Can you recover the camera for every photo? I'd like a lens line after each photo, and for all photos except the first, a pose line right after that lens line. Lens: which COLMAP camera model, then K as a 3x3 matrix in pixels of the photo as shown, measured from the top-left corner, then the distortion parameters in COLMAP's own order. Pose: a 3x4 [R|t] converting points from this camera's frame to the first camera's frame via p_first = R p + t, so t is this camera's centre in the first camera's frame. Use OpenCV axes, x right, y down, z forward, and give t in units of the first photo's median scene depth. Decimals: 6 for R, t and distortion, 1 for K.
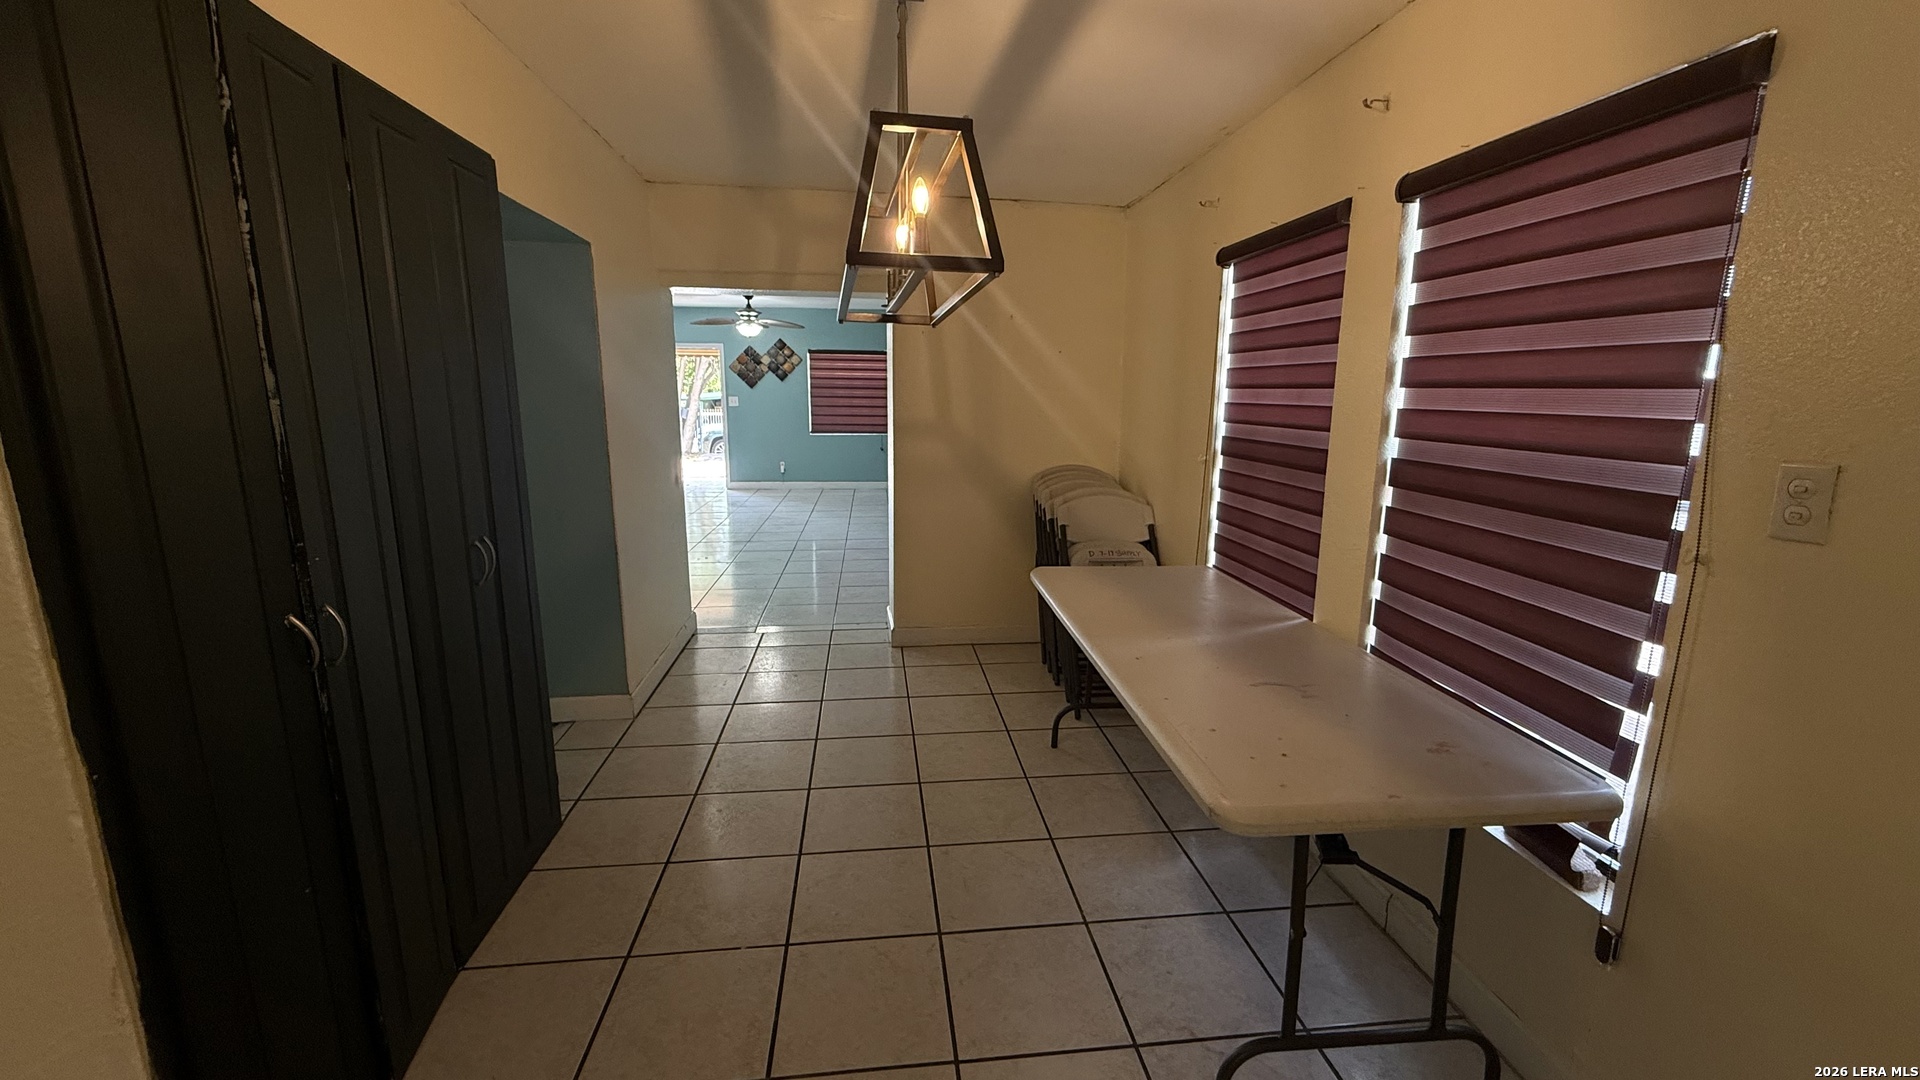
lens RADIAL K [[763.5, 0, 955.4], [0, 763.5, 541.0], [0, 0, 1]] dist [-0.000810, 0.000151]
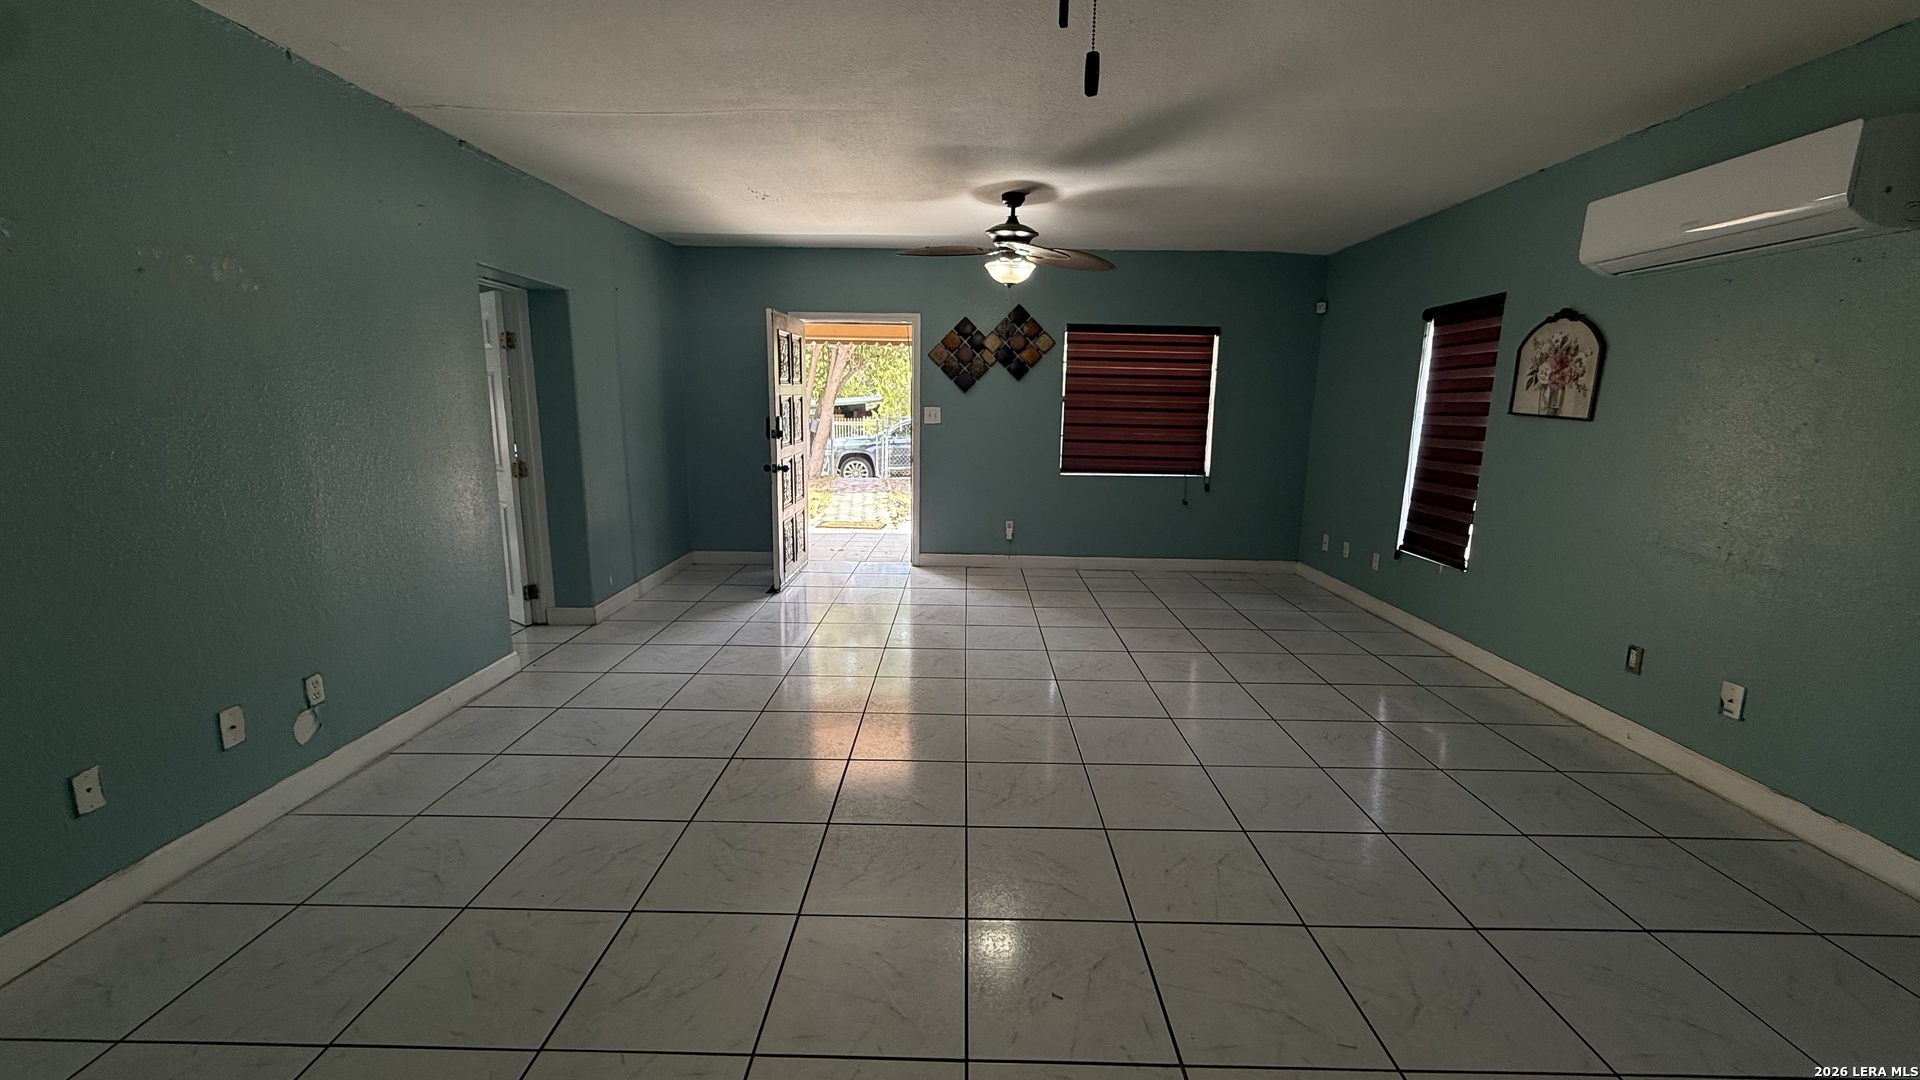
lens RADIAL K [[763.5, 0, 955.4], [0, 763.5, 541.0], [0, 0, 1]] dist [-0.000810, 0.000151]
pose [[0.991683, 0.029378, -0.125306, -0.198712], [-0.030266, 0.999528, -0.005183, -0.086083], [0.125095, 0.008932, 0.992105, 0.433913]]
